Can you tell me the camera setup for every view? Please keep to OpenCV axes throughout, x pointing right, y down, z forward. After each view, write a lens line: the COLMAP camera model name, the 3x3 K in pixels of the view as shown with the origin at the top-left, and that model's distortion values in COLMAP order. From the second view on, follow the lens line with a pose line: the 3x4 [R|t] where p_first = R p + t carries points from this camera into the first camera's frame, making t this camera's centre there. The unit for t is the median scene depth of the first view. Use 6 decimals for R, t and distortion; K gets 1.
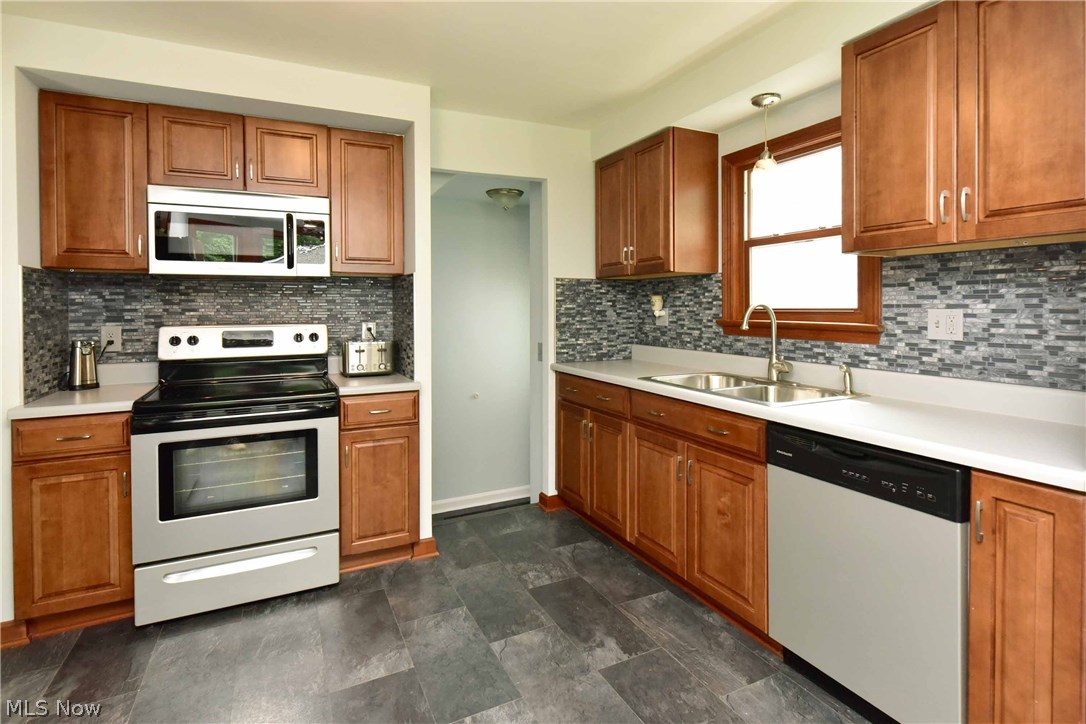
lens RADIAL K [[534.1, 0, 534.2], [0, 534.1, 301.0], [0, 0, 1]] dist [0.003026, 0.000237]
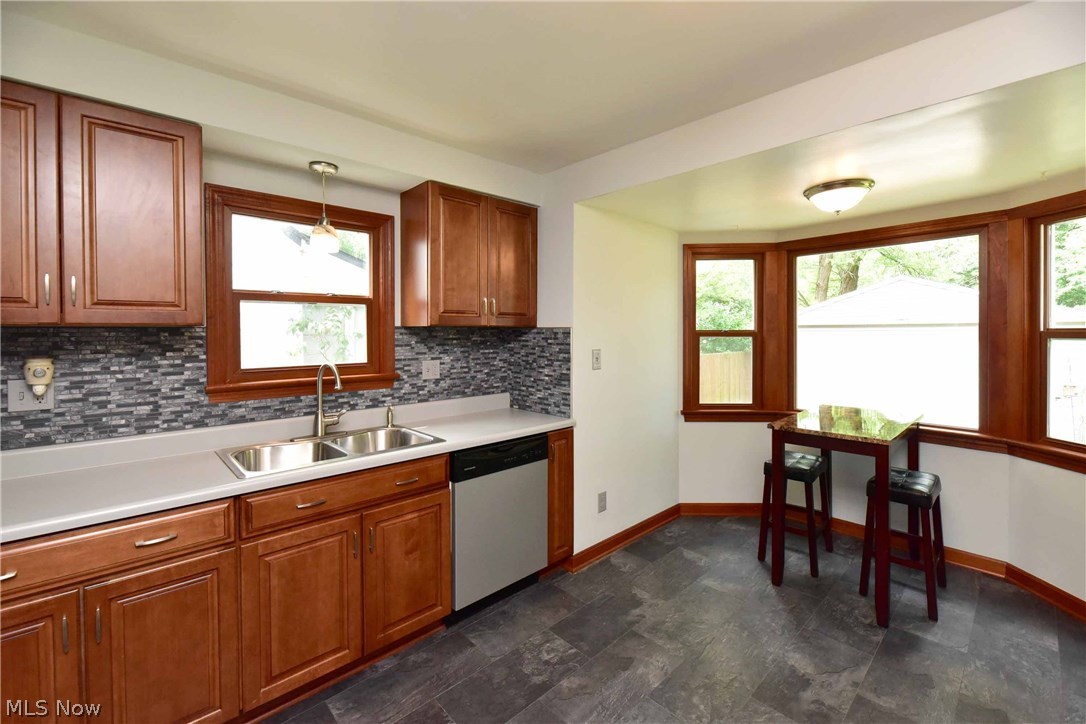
lens RADIAL K [[458.9, 0, 527.0], [0, 458.9, 347.2], [0, 0, 1]] dist [-0.003670, -0.000255]
pose [[-0.284841, -0.007742, 0.958544, -0.638611], [0.010157, 0.999887, 0.011094, -0.036260], [-0.958521, 0.012896, -0.284730, 1.049499]]
